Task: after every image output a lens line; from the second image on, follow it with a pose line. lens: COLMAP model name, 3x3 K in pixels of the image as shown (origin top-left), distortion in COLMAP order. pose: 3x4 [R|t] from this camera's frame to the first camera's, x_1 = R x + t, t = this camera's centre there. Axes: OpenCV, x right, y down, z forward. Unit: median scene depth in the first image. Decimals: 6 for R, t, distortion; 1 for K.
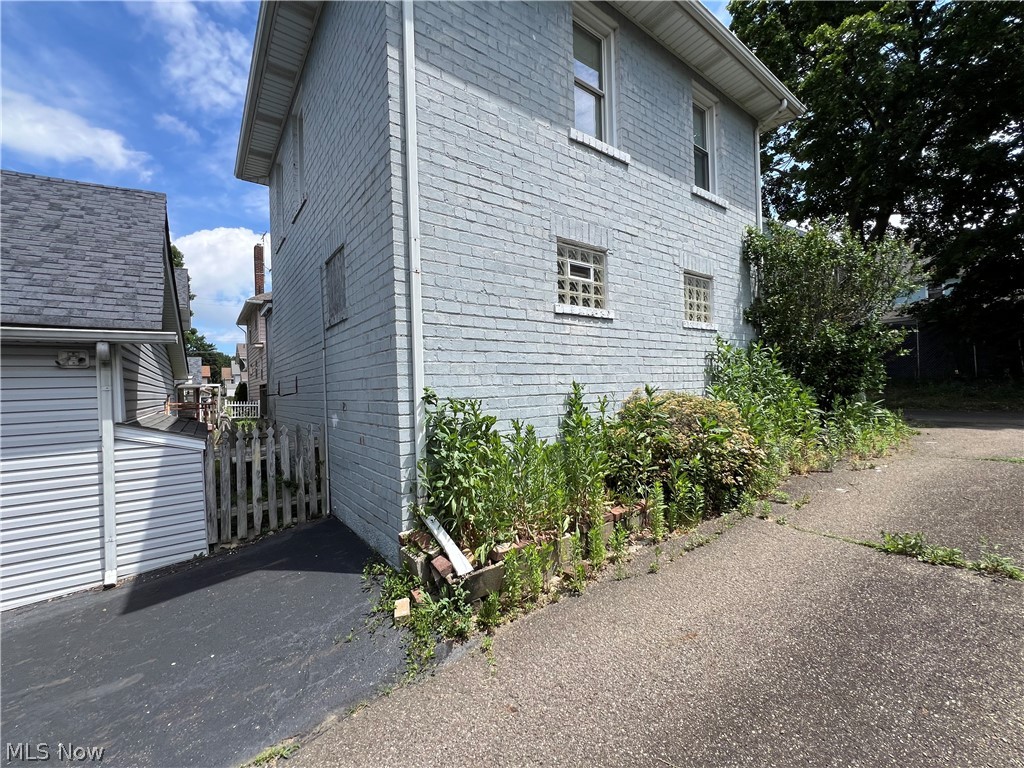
lens RADIAL K [[418.1, 0, 512.0], [0, 418.1, 384.0], [0, 0, 1]] dist [-0.000483, 0.000254]
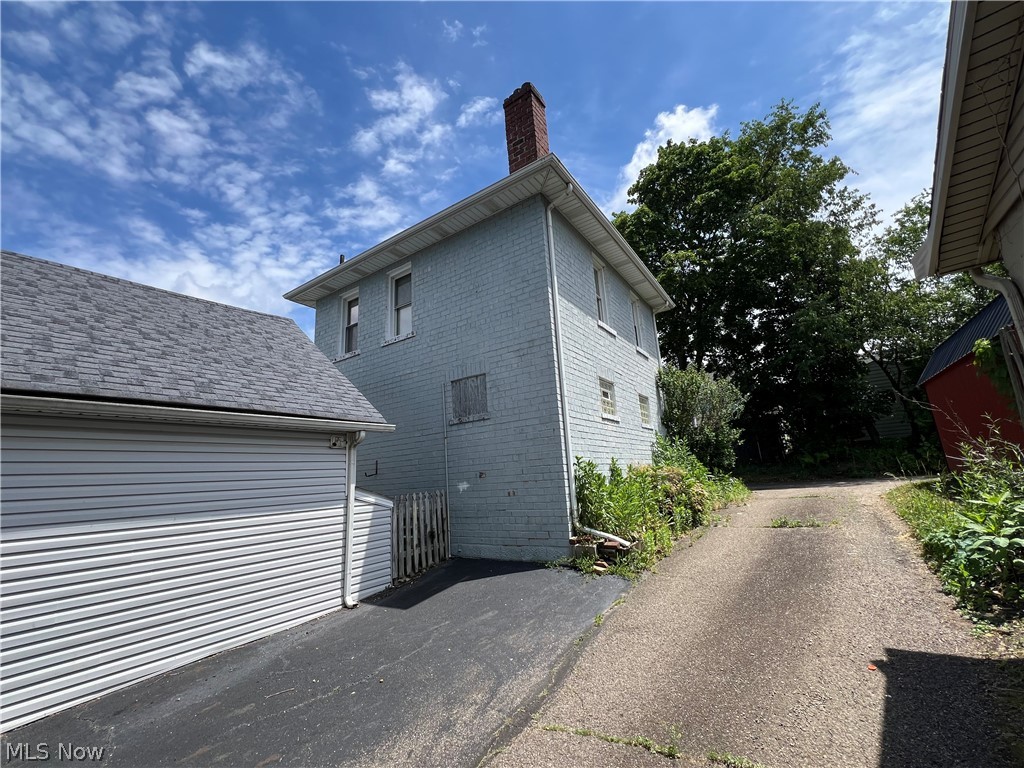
lens RADIAL K [[418.1, 0, 512.0], [0, 418.1, 384.0], [0, 0, 1]] dist [-0.000483, 0.000254]
pose [[0.944472, 0.048282, 0.325024, -0.785743], [0.028570, 0.973333, -0.227609, 0.078787], [-0.327346, 0.224257, 0.917907, -0.504962]]
